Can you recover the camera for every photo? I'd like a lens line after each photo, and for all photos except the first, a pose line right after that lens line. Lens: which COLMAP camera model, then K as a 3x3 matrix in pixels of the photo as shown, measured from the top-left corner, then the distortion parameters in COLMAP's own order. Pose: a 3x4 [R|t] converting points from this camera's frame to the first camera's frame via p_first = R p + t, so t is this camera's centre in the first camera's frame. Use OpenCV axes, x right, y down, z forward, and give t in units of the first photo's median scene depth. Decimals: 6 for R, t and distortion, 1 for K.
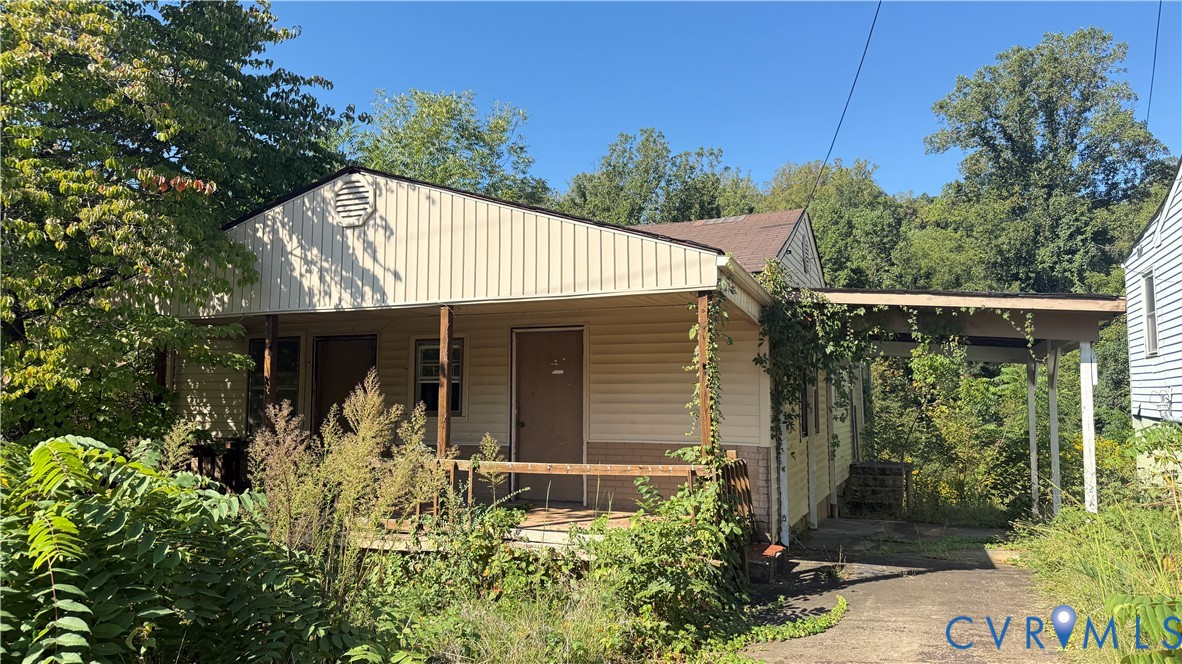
lens RADIAL K [[821.3, 0, 591.0], [0, 821.3, 332.0], [0, 0, 1]] dist [0.125624, -0.200454]
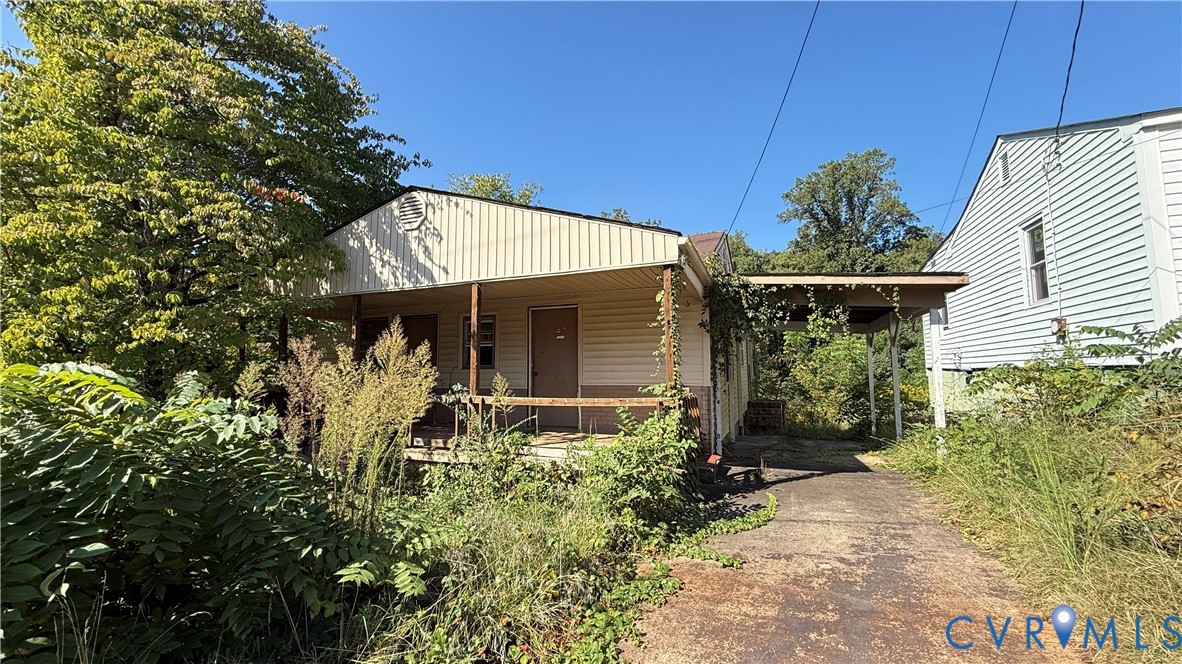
lens RADIAL K [[469.9, 0, 588.5], [0, 469.9, 331.4], [0, 0, 1]] dist [0.000476, -0.000352]
pose [[0.999954, -0.007244, 0.006241, 0.004889], [0.007240, 0.999974, 0.000684, 0.048827], [-0.006246, -0.000638, 0.999980, 0.226002]]
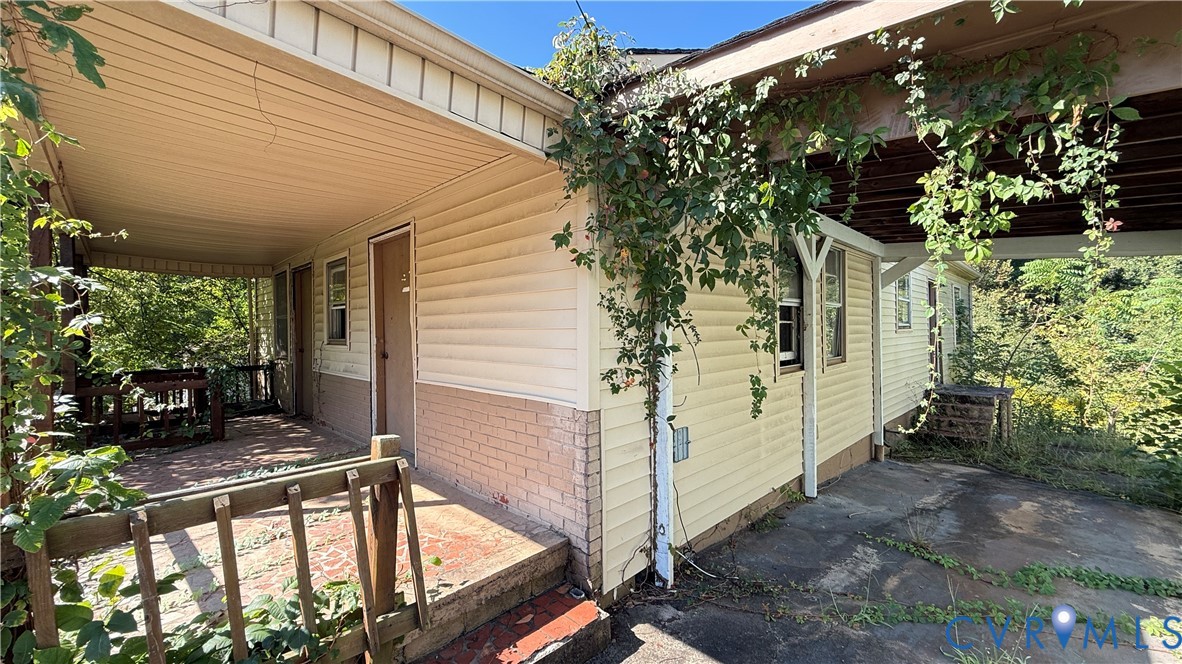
lens RADIAL K [[476.1, 0, 584.9], [0, 476.1, 335.0], [0, 0, 1]] dist [-0.000605, 0.000111]
pose [[0.922337, -0.005755, -0.386344, 0.368323], [0.044576, 0.994798, 0.091598, 0.073735], [0.383807, -0.101706, 0.917795, 0.830012]]
